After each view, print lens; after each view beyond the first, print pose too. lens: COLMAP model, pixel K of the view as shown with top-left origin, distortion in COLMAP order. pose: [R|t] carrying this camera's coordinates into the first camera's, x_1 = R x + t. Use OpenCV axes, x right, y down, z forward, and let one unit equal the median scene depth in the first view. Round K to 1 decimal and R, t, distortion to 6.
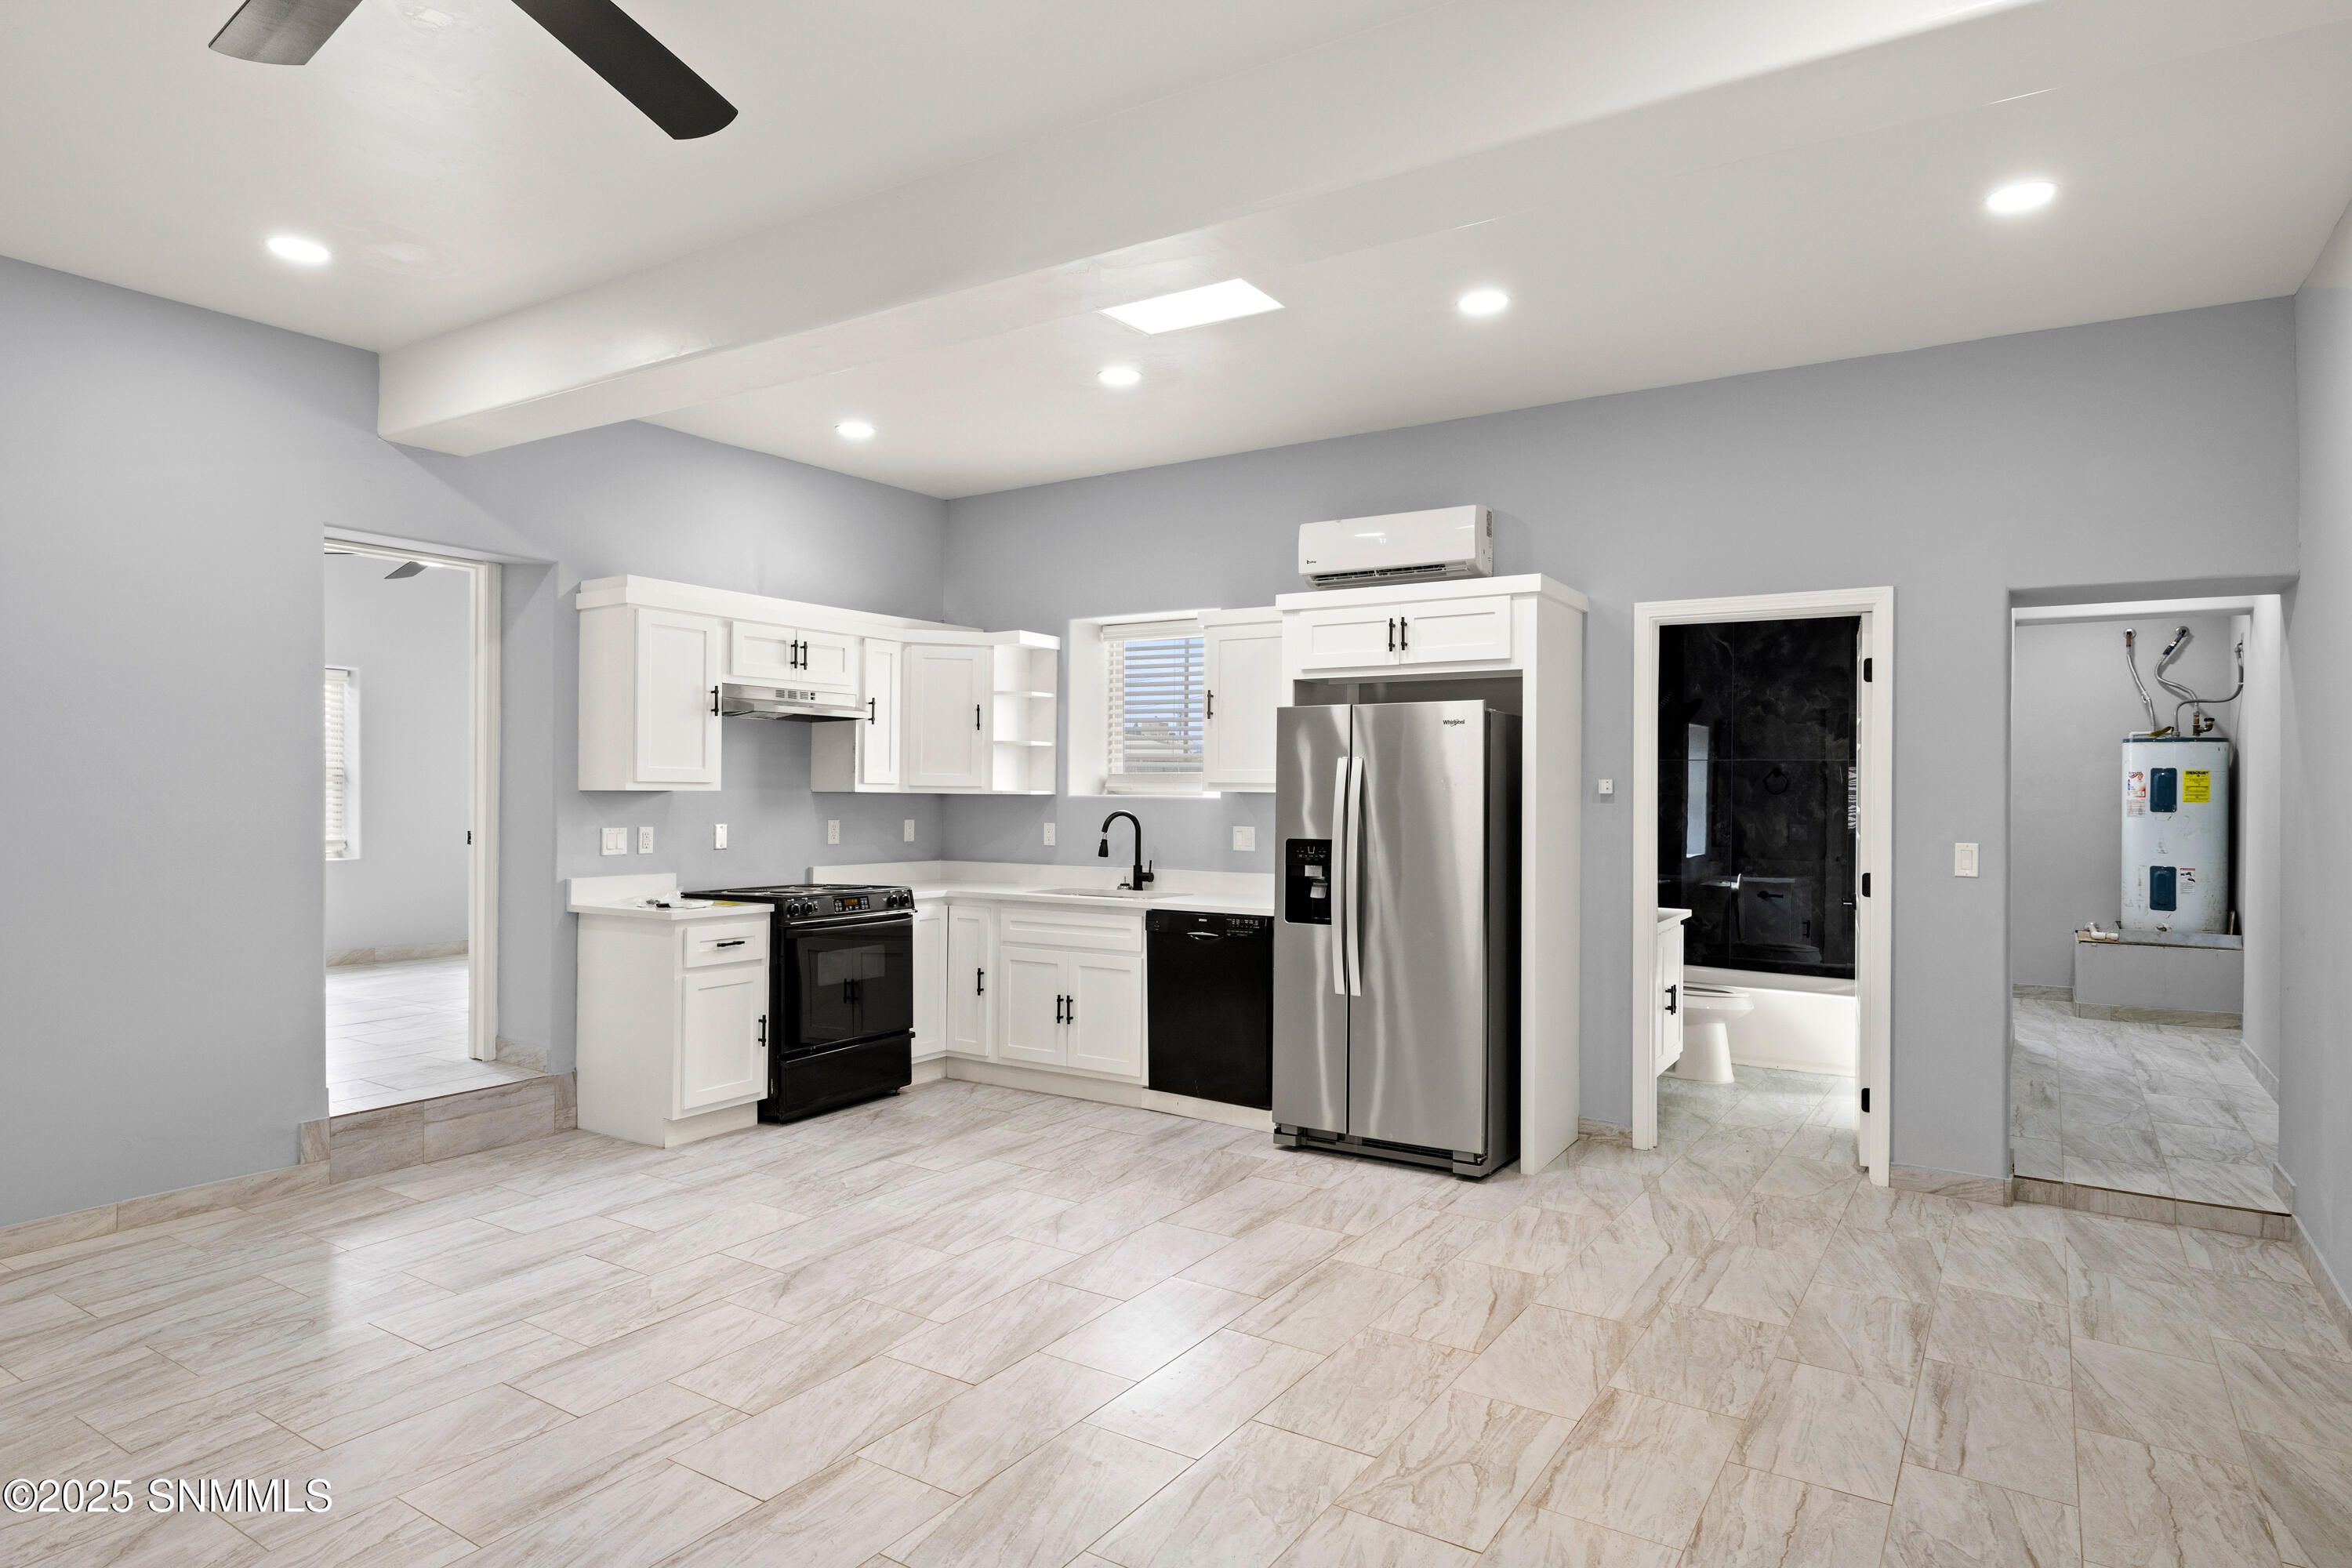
lens RADIAL K [[1321.2, 0, 1175.6], [0, 1321.2, 773.1], [0, 0, 1]] dist [0.000510, 0.000296]
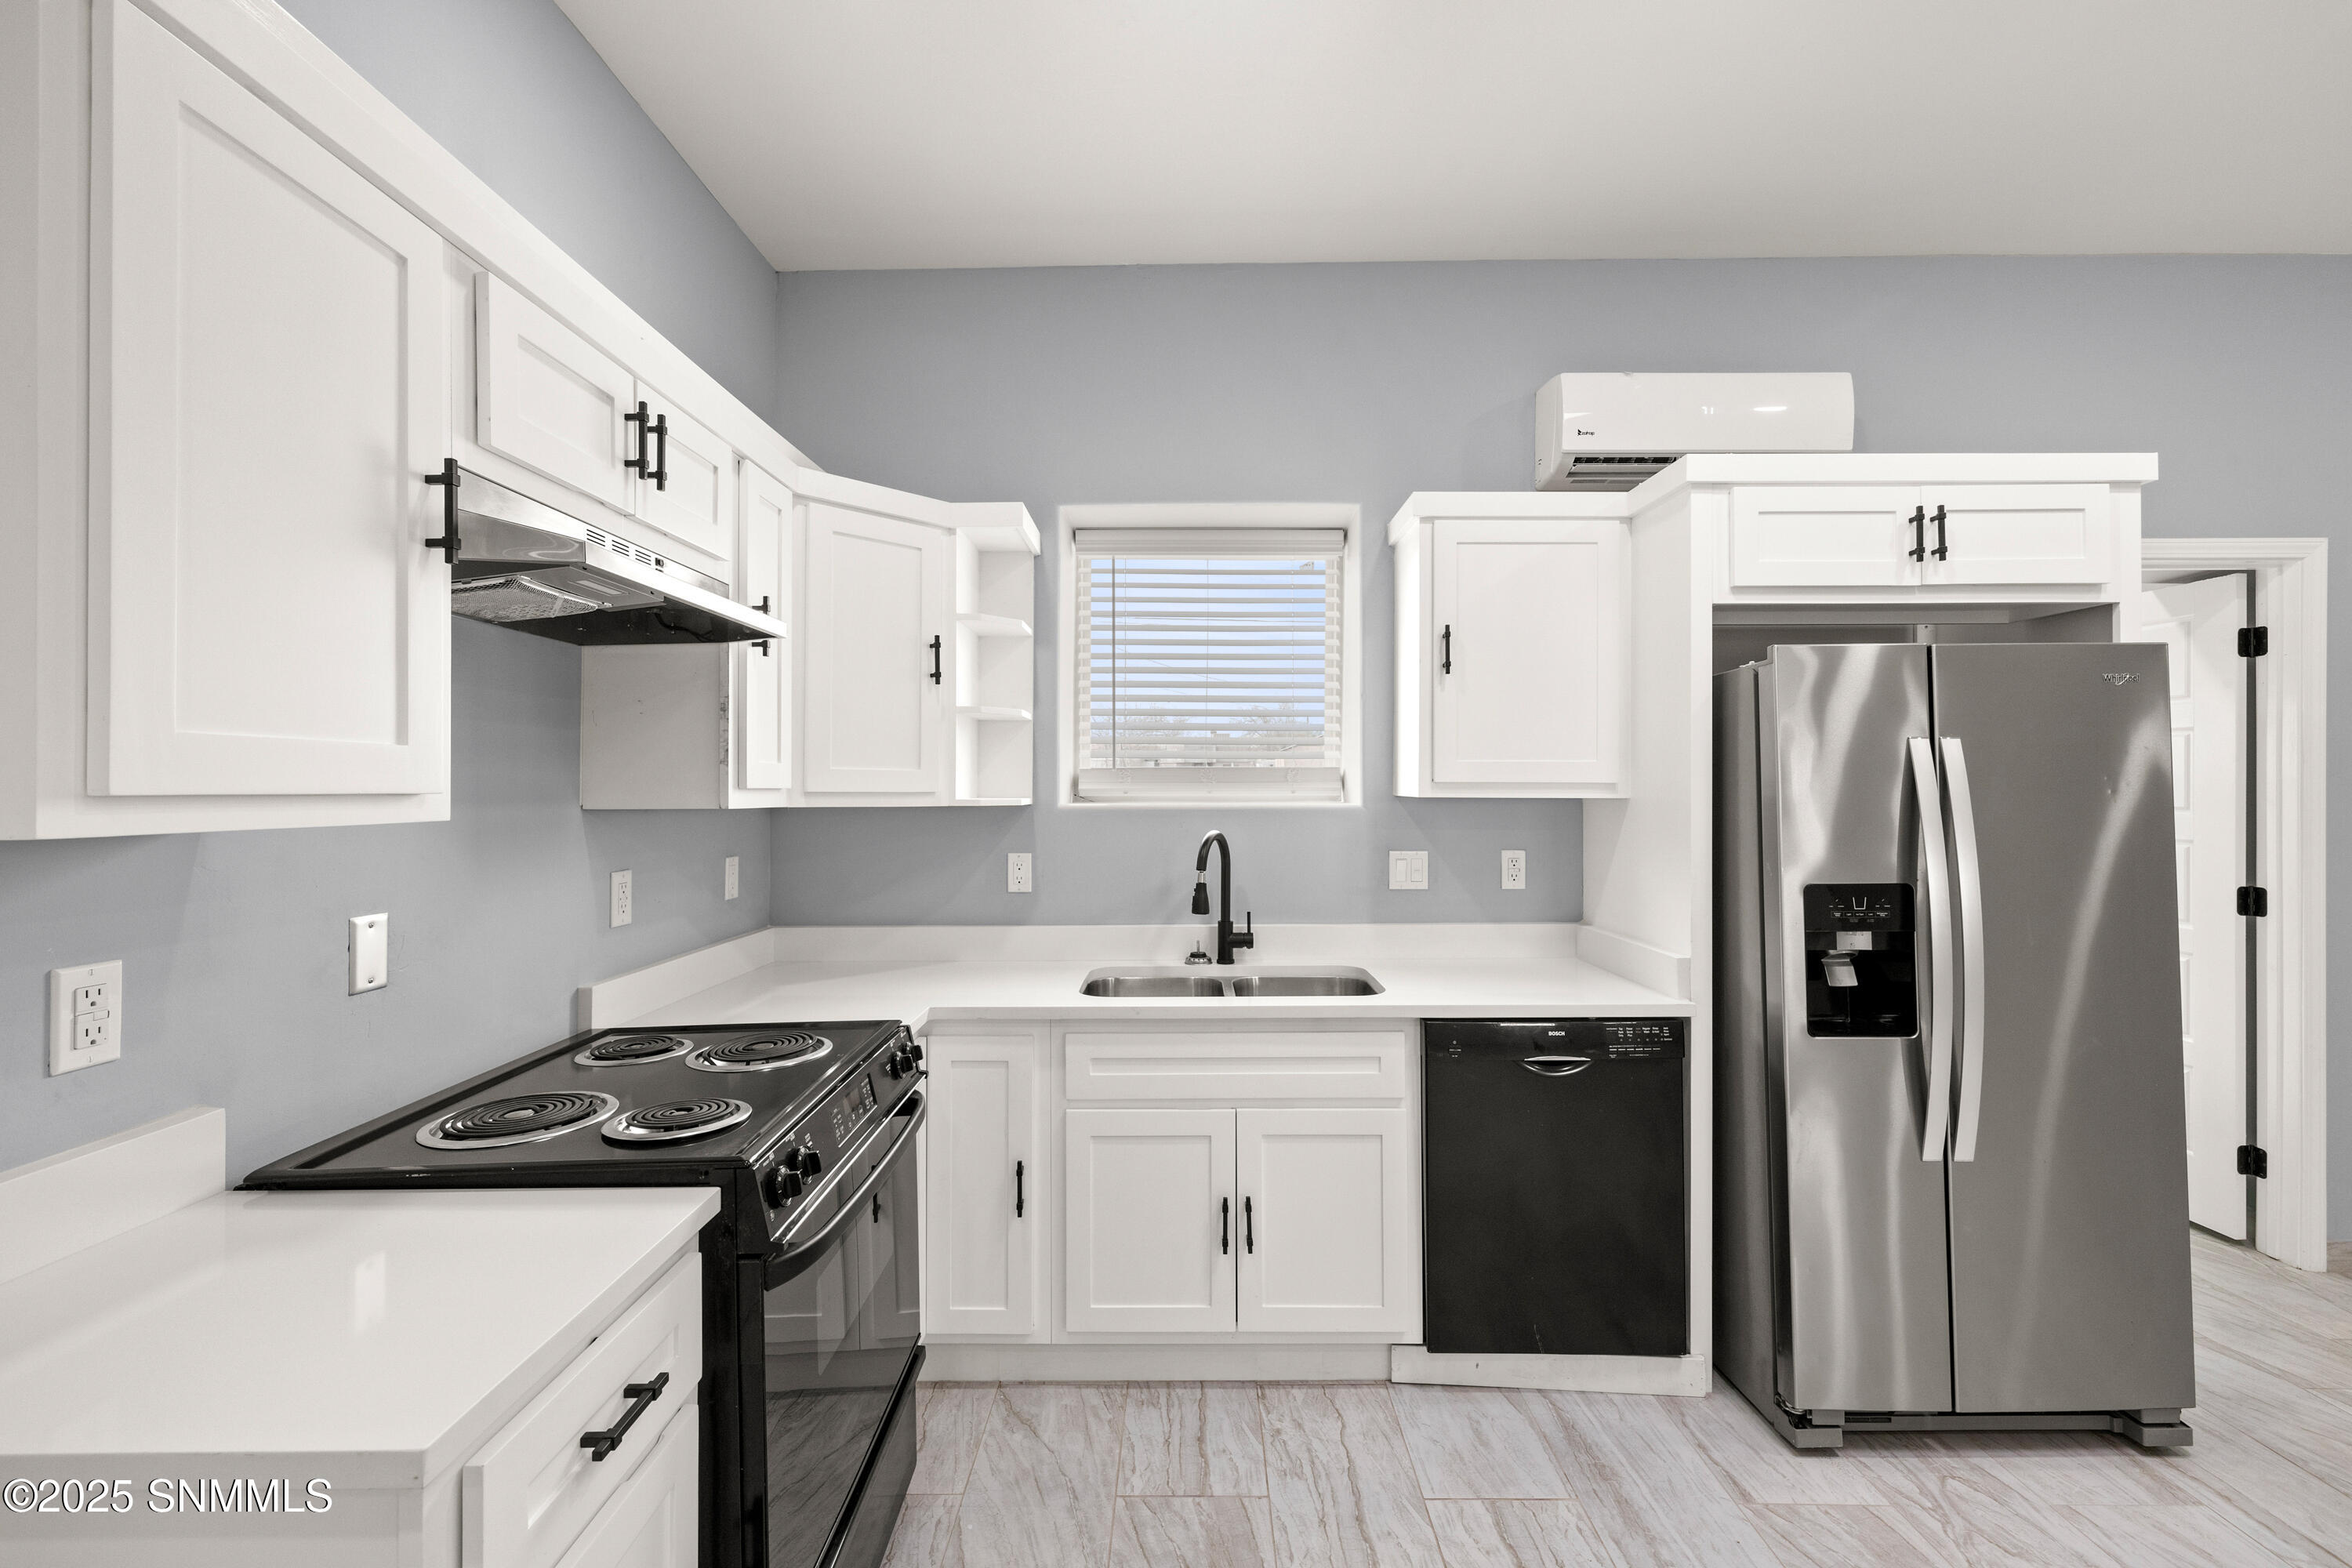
lens RADIAL K [[986.3, 0, 1169.4], [0, 986.3, 779.0], [0, 0, 1]] dist [-0.001000, -0.000172]
pose [[0.846130, -0.005173, 0.532951, -0.296213], [0.000229, 0.999956, 0.009342, 0.001469], [-0.532976, -0.007783, 0.846095, 0.659497]]
